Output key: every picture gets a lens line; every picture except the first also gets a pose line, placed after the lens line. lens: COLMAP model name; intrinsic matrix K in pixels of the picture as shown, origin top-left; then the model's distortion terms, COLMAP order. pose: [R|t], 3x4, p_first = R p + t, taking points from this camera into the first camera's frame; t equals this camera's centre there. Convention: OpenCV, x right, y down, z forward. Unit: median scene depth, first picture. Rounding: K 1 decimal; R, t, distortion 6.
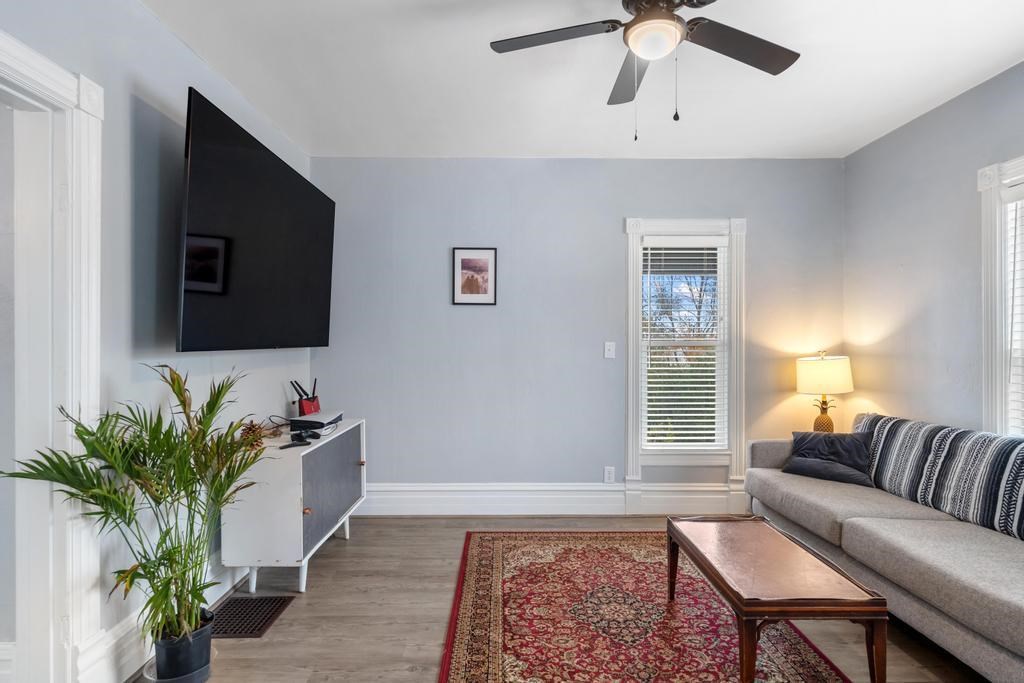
lens RADIAL K [[540.6, 0, 512.0], [0, 540.6, 341.5], [0, 0, 1]] dist [-0.000823, 0.000235]
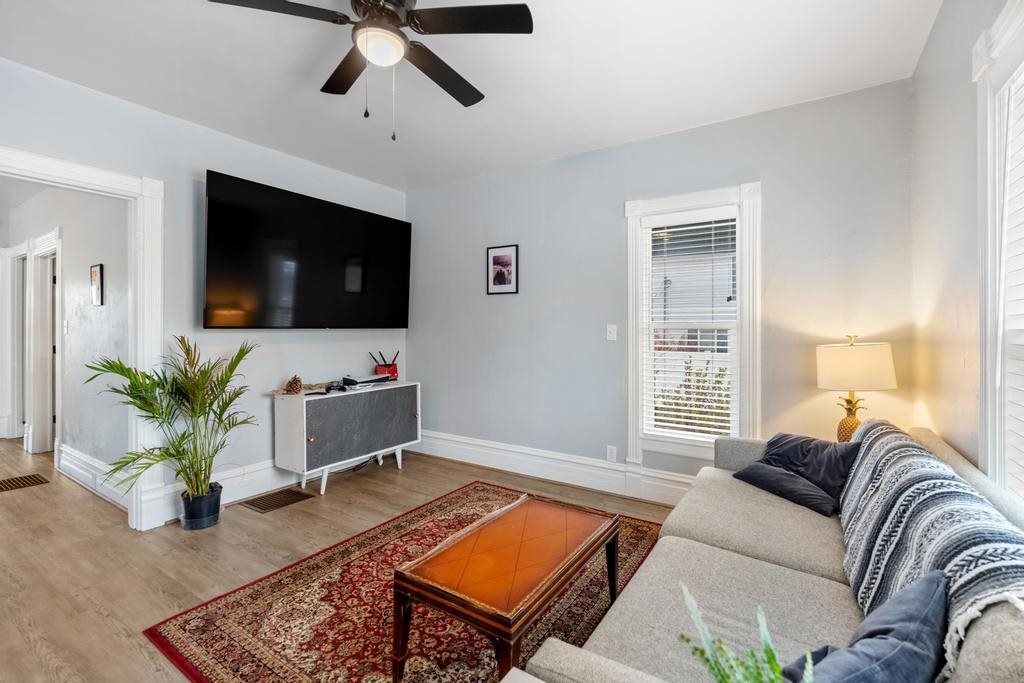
lens RADIAL K [[445.7, 0, 514.7], [0, 445.7, 329.2], [0, 0, 1]] dist [-0.000121, -0.000366]
pose [[0.836801, 0.002257, -0.547502, 0.511619], [-0.001900, 0.999997, 0.001218, 0.009166], [0.547504, 0.000021, 0.836803, 0.197895]]
